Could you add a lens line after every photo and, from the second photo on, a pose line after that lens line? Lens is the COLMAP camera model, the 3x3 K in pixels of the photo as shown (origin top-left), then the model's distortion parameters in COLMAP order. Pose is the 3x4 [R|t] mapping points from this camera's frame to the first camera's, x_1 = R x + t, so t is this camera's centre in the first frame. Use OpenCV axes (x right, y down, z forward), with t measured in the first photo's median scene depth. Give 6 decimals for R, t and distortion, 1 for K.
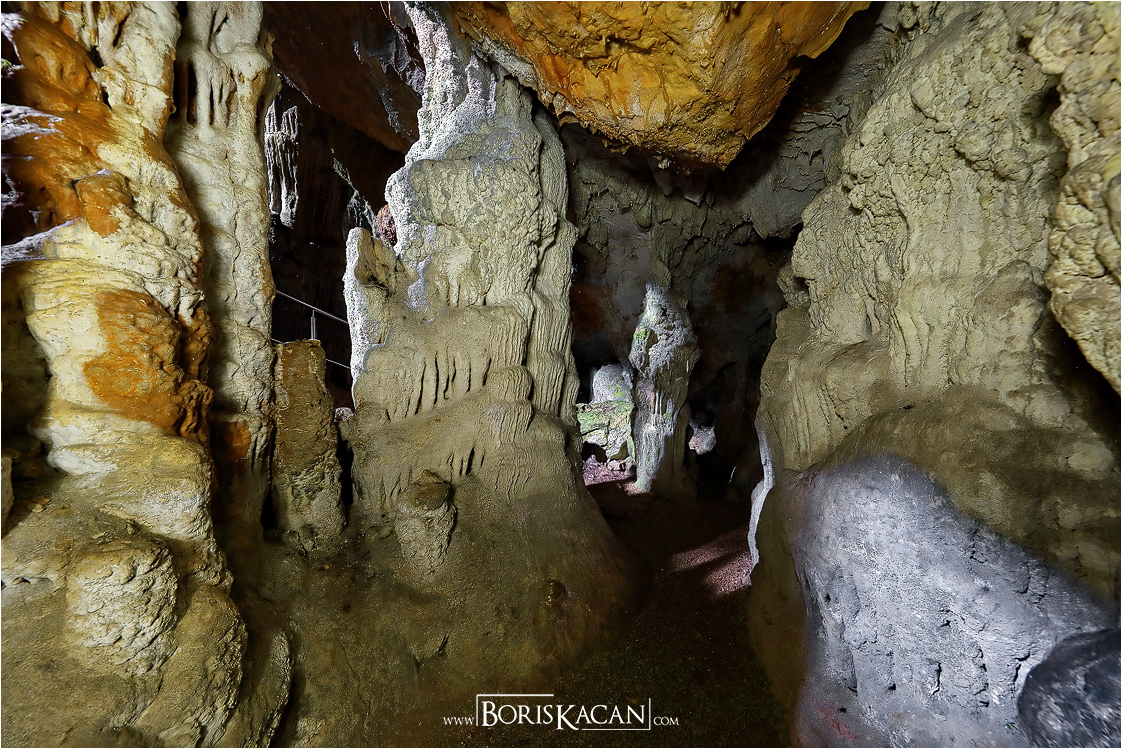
lens RADIAL K [[359.1, 0, 559.9], [0, 359.1, 375.1], [0, 0, 1]] dist [-0.001460, -0.000082]
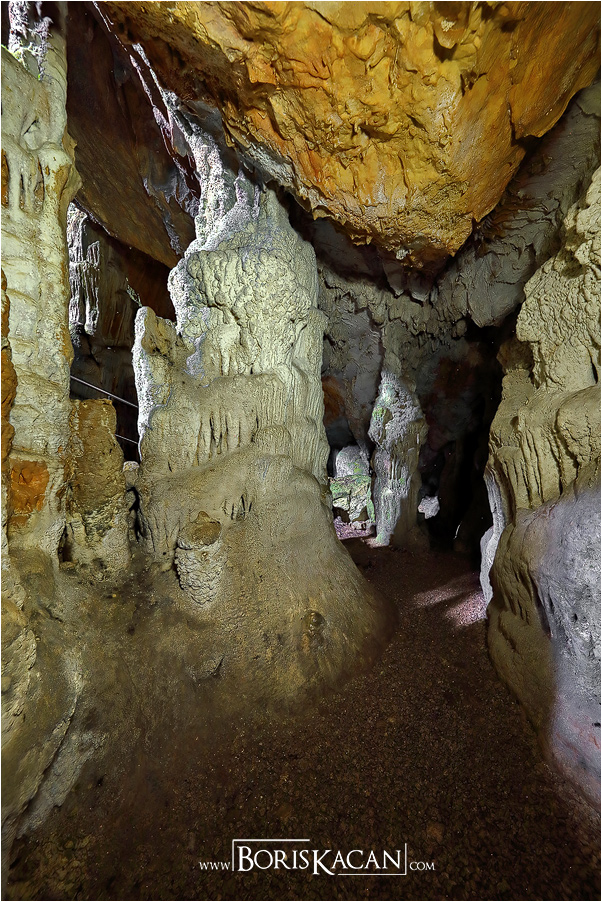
lens RADIAL K [[288.7, 0, 302.0], [0, 288.7, 450.4], [0, 0, 1]] dist [-0.001460, -0.000082]
pose [[0.999788, -0.013013, -0.015966, -0.035300], [0.012388, 0.999178, -0.038600, 0.103544], [0.016455, 0.038394, 0.999127, 0.075908]]
